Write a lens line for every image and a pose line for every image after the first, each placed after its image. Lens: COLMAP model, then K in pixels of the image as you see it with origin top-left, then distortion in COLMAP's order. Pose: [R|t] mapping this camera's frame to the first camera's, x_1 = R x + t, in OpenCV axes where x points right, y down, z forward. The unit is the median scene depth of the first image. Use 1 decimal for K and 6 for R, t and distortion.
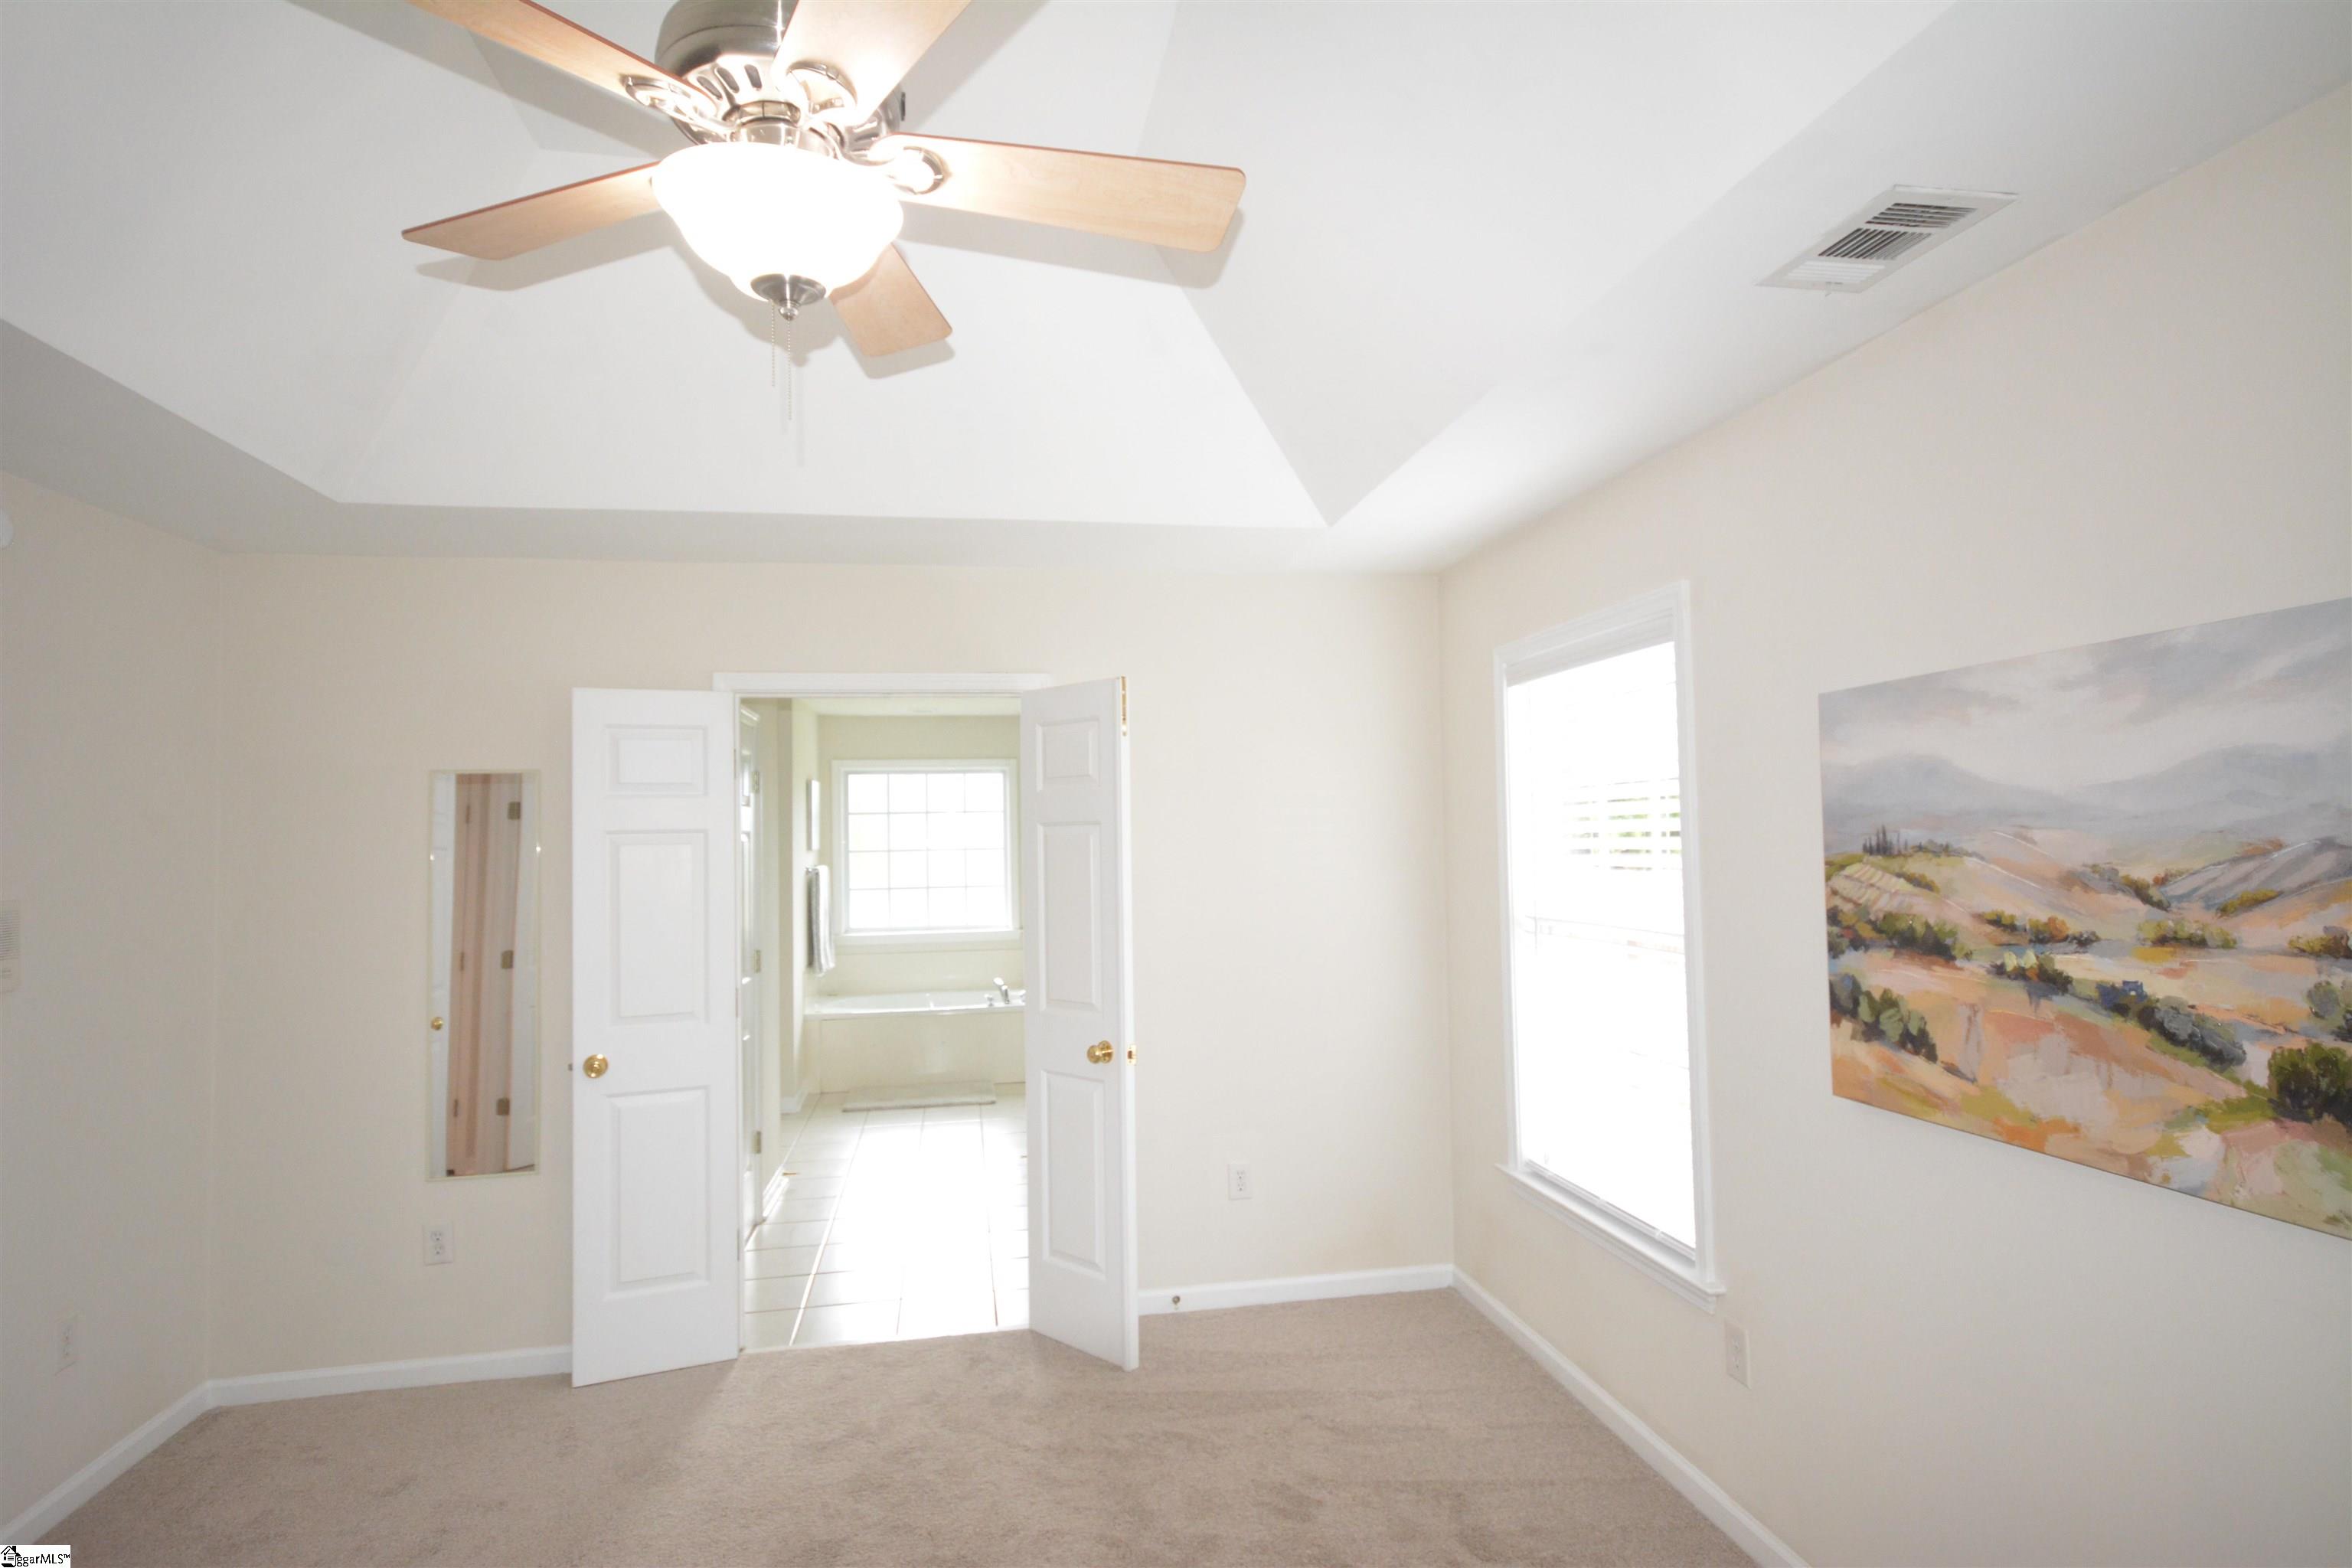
lens RADIAL K [[1182.6, 0, 1176.0], [0, 1182.6, 784.0], [0, 0, 1]] dist [-0.000556, -0.000145]
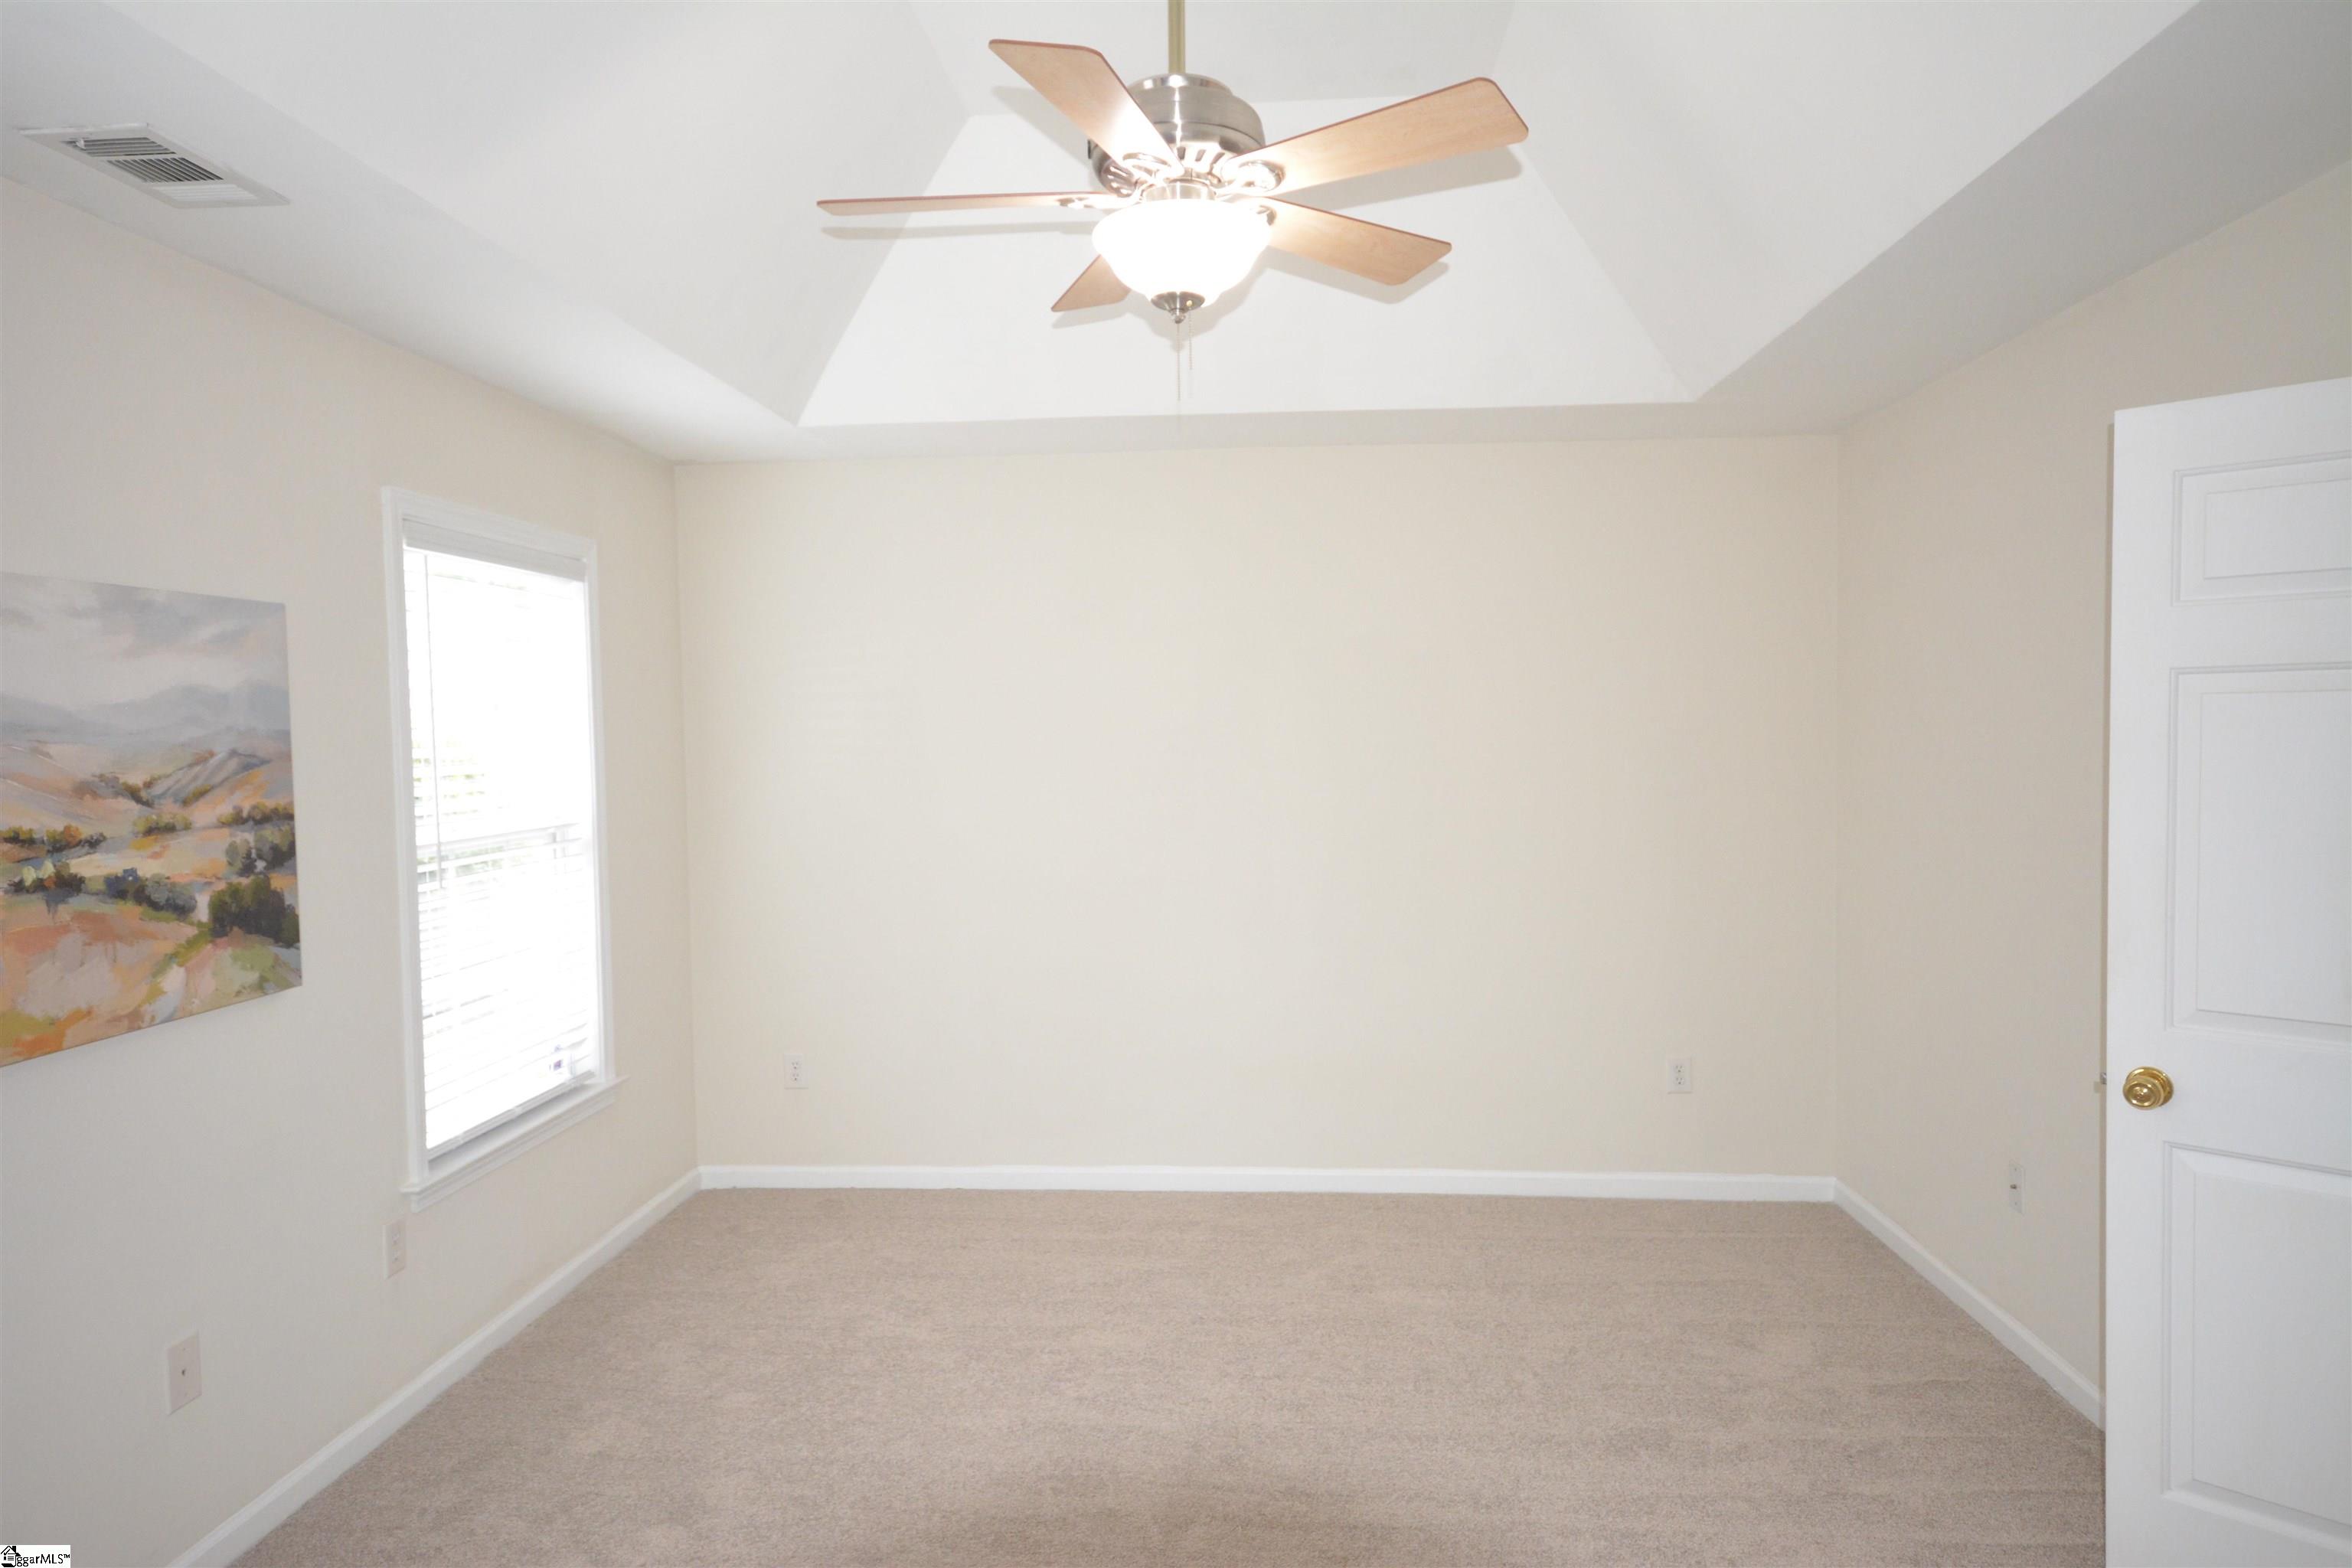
lens RADIAL K [[1182.6, 0, 1176.0], [0, 1182.6, 784.0], [0, 0, 1]] dist [-0.000556, -0.000145]
pose [[-0.965907, 0.020345, 0.258090, -0.551028], [0.021084, 0.999778, 0.000096, 0.103351], [-0.258031, 0.005534, -0.966121, 1.914361]]
